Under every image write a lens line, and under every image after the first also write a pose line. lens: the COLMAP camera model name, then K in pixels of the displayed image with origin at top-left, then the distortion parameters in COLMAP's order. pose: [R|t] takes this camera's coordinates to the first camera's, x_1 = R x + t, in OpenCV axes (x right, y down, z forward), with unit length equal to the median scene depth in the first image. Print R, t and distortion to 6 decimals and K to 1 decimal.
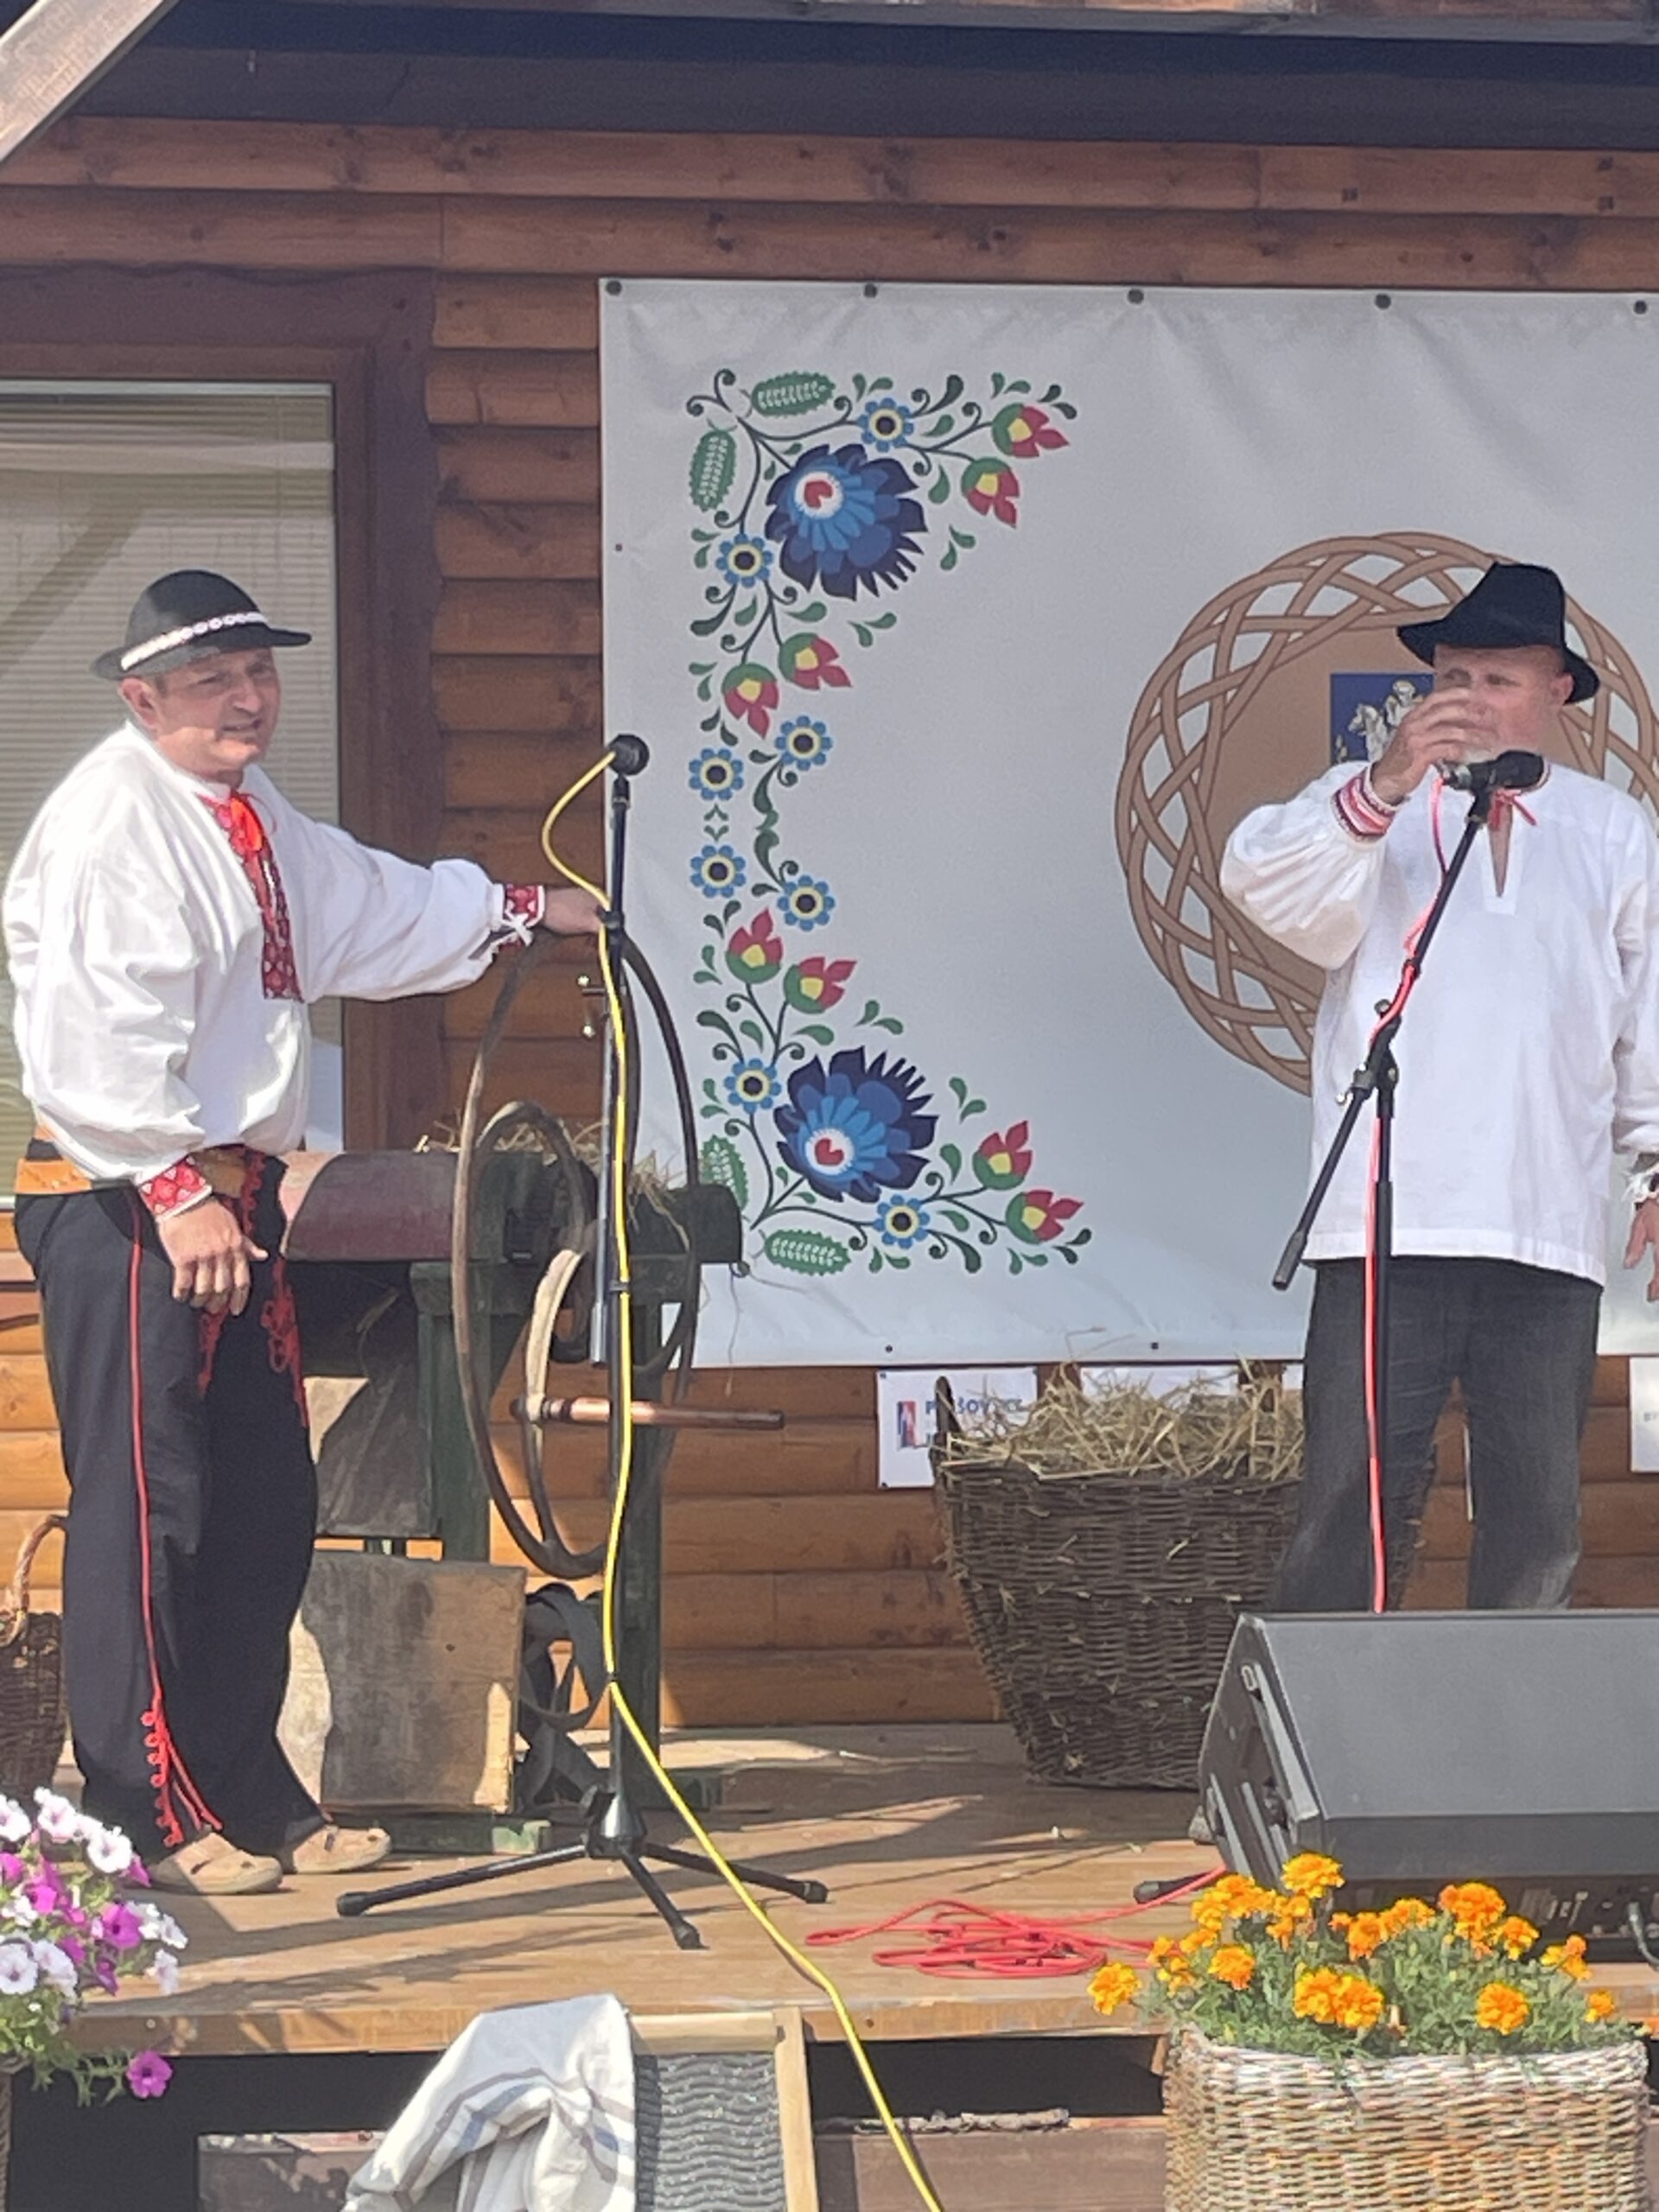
lens RADIAL K [[6424.8, 0, 810.7], [0, 6424.8, 1115.4], [0, 0, 1]] dist [0.124359, 0.000000]
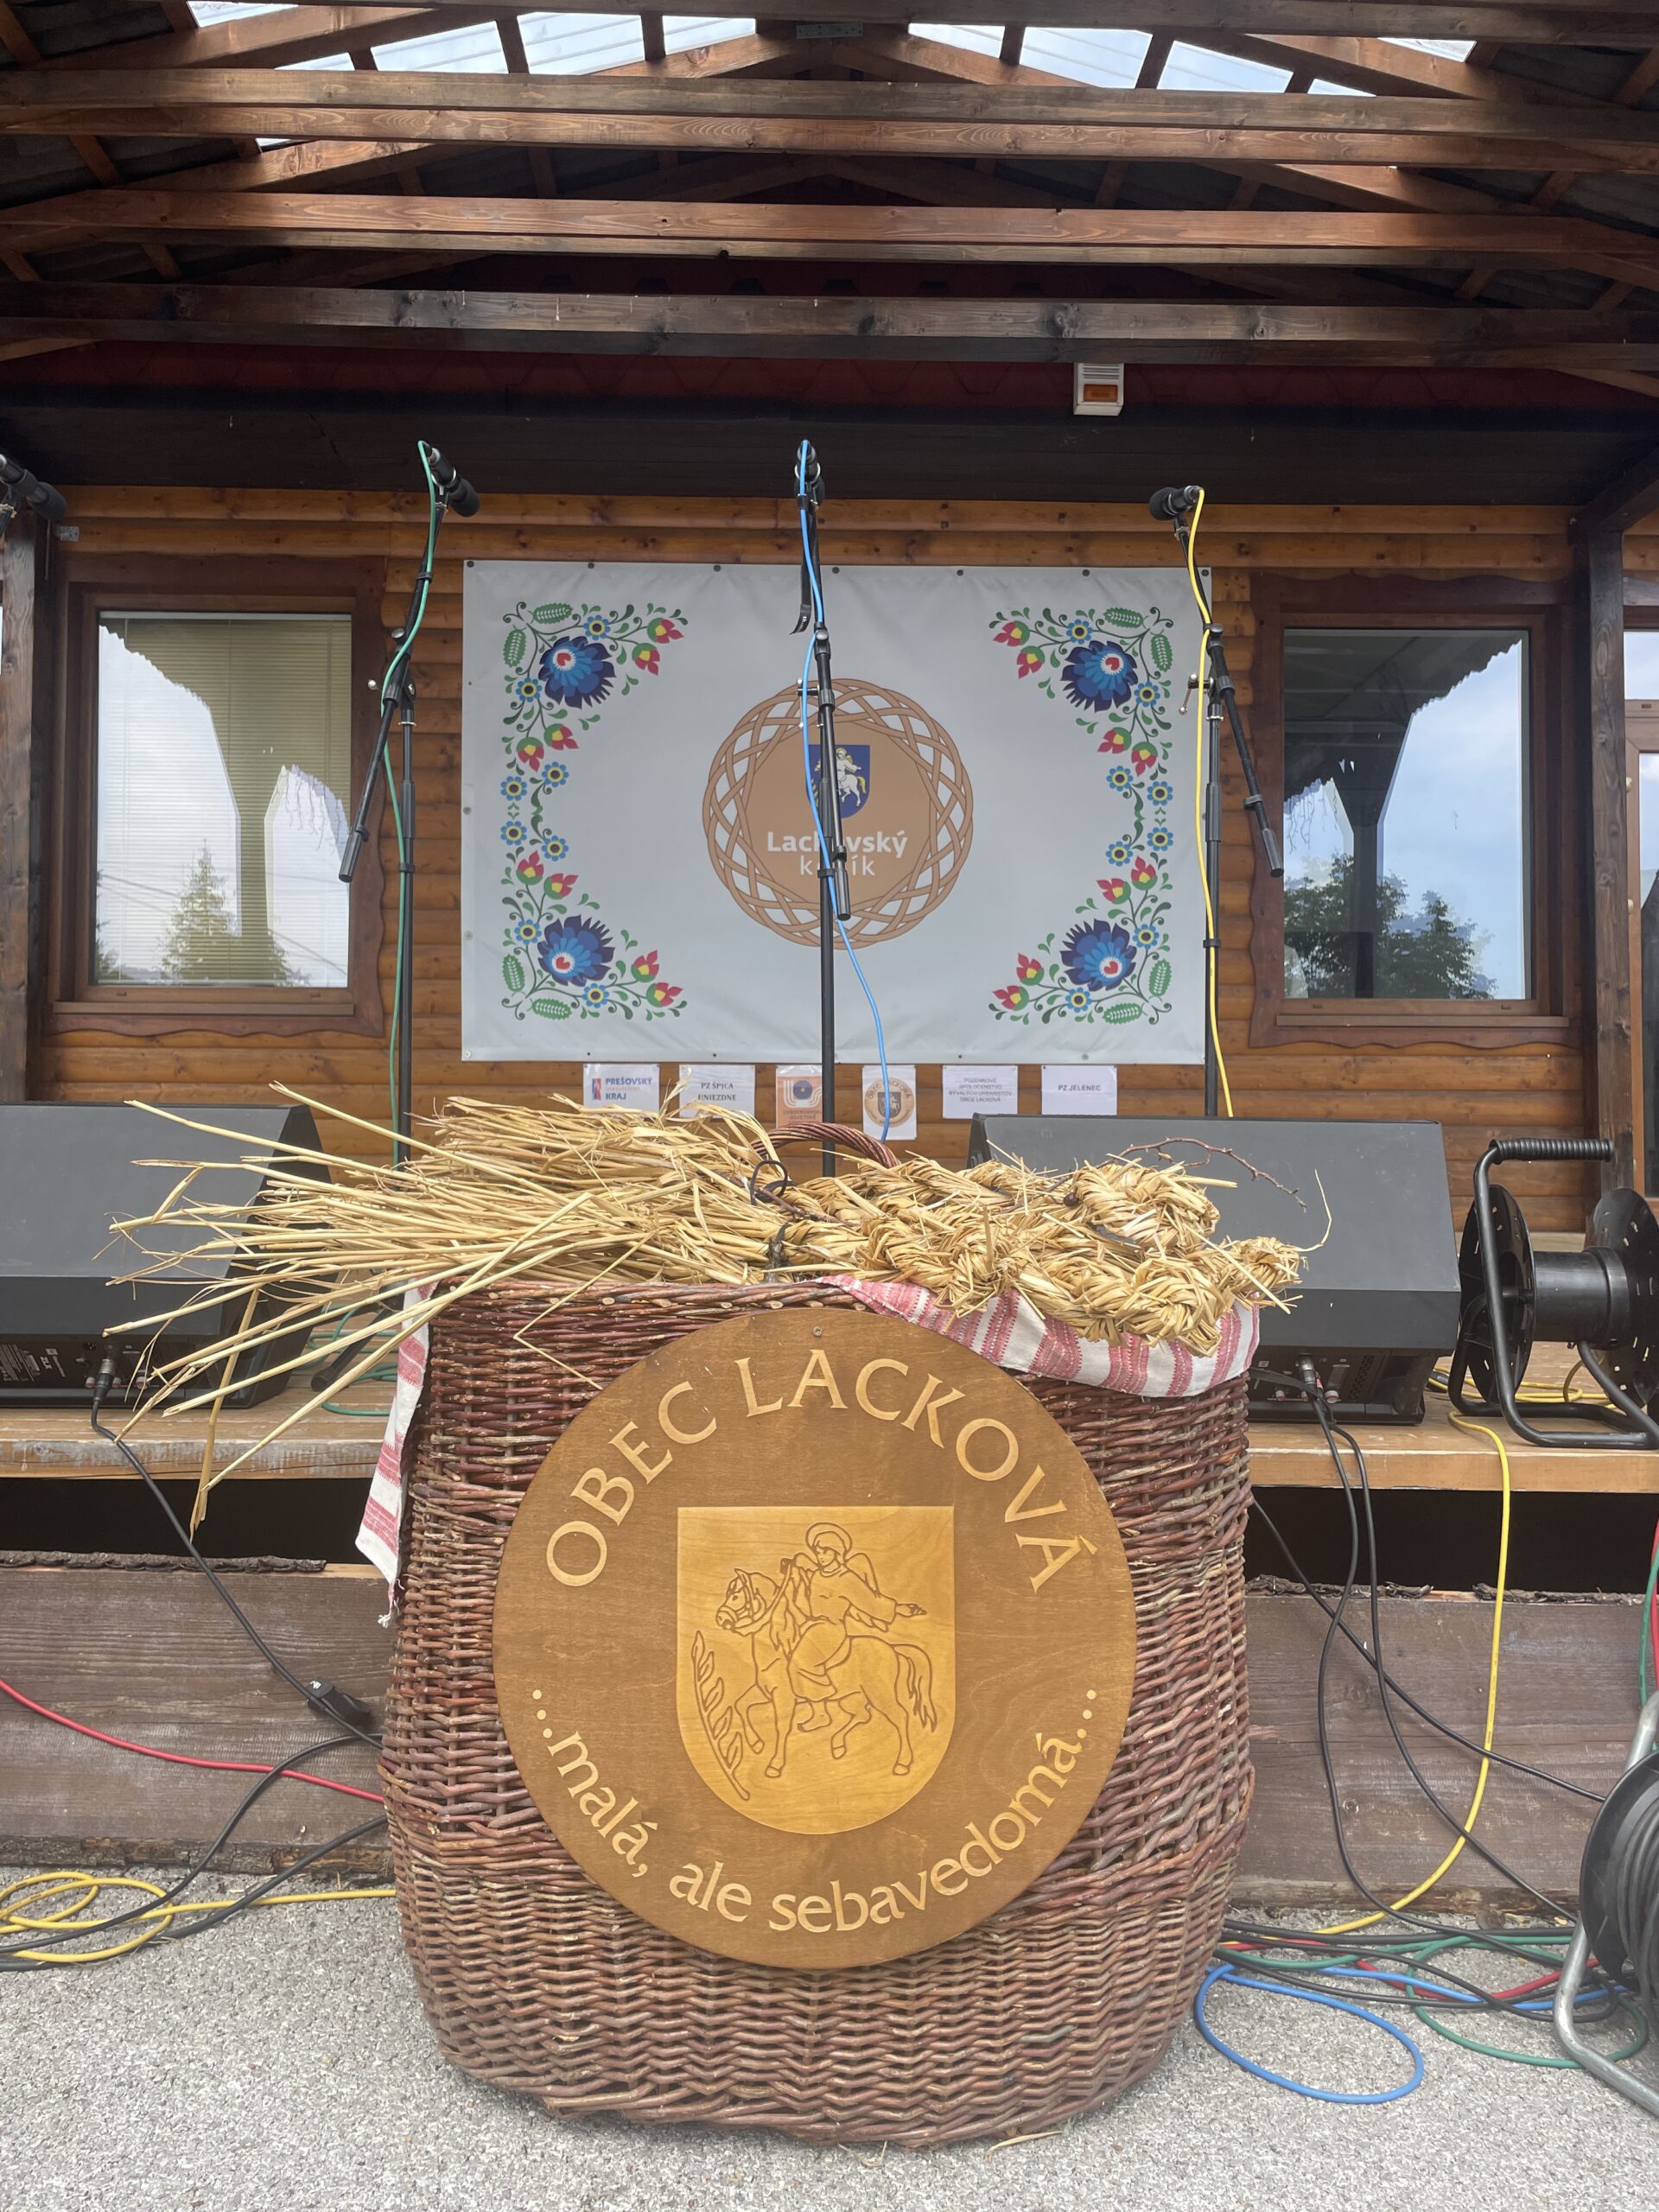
lens RADIAL K [[1677.2, 0, 822.9], [0, 1677.2, 1094.9], [0, 0, 1]] dist [0.069857, -0.078801]
pose [[0.986242, 0.014689, -0.164653, 0.182623], [-0.013939, 0.999887, 0.005713, 0.045516], [0.164718, -0.003339, 0.986335, 0.453555]]
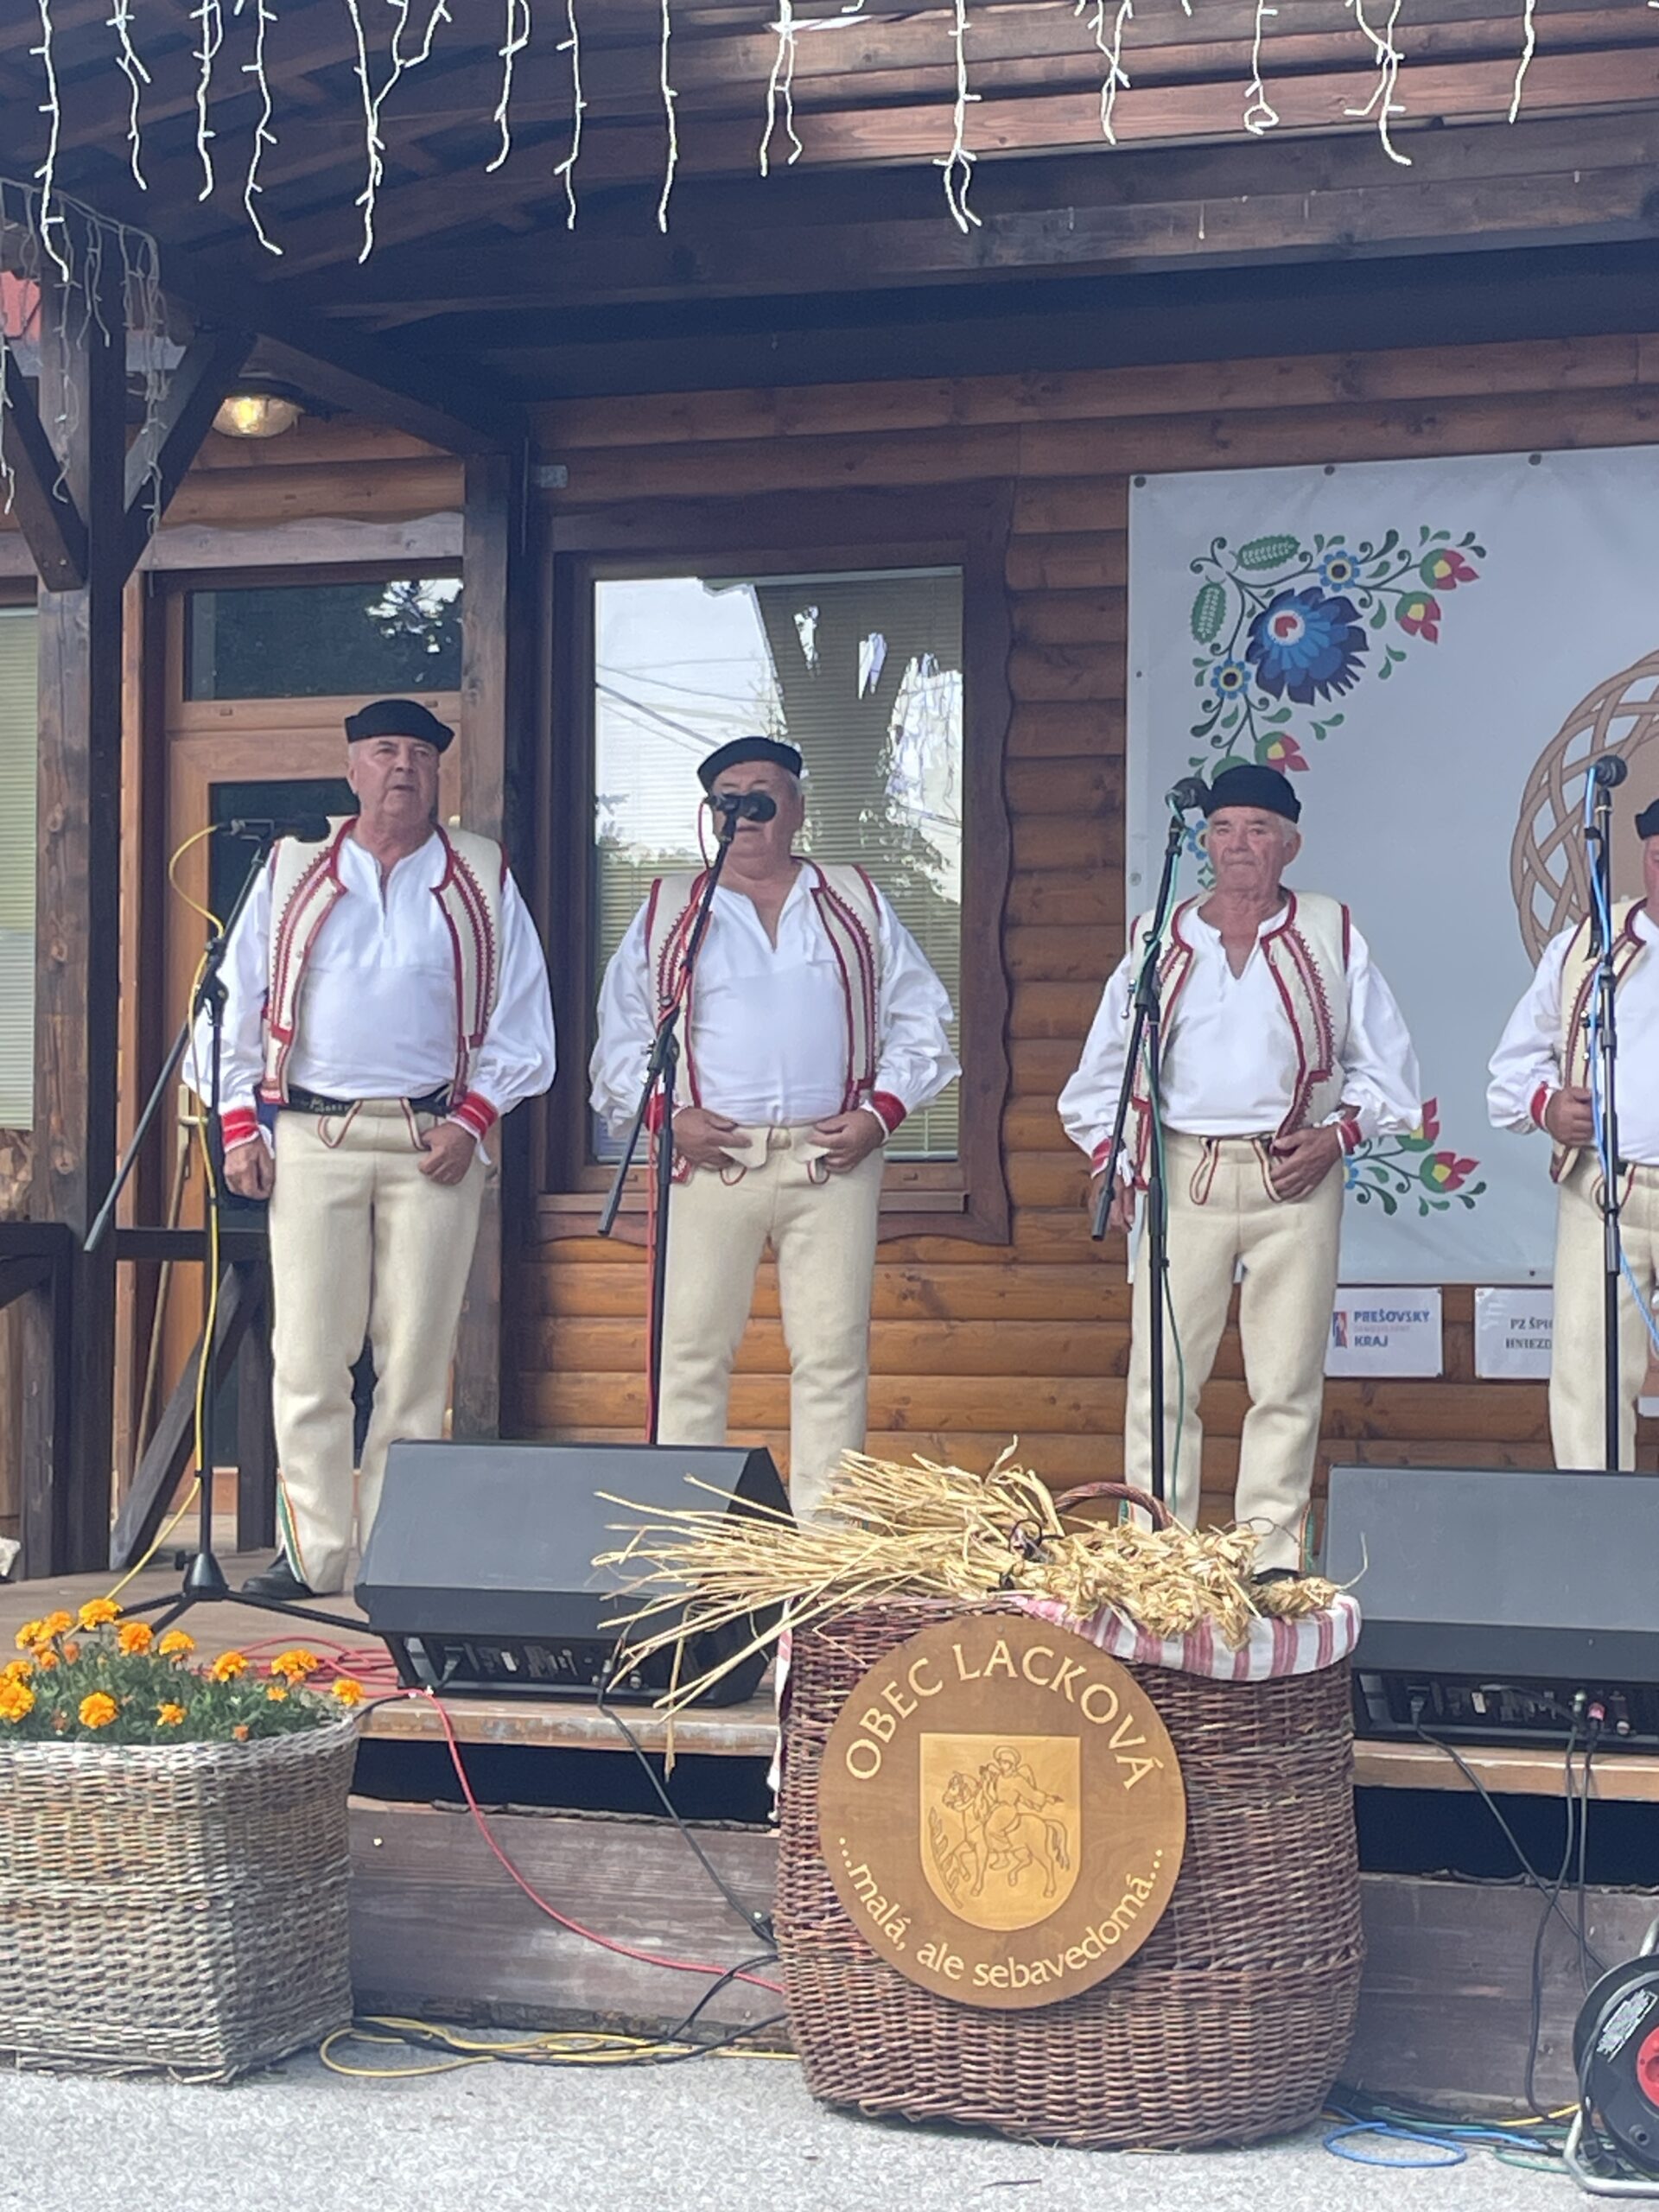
lens RADIAL K [[4779.3, 0, 830.5], [0, 4779.3, 1125.2], [0, 0, 1]] dist [0.161164, 0.000000]
pose [[0.867300, 0.000976, -0.497785, 0.412023], [-0.000846, 1.000000, 0.000486, 0.005906], [0.497785, 0.000000, 0.867300, 0.094947]]
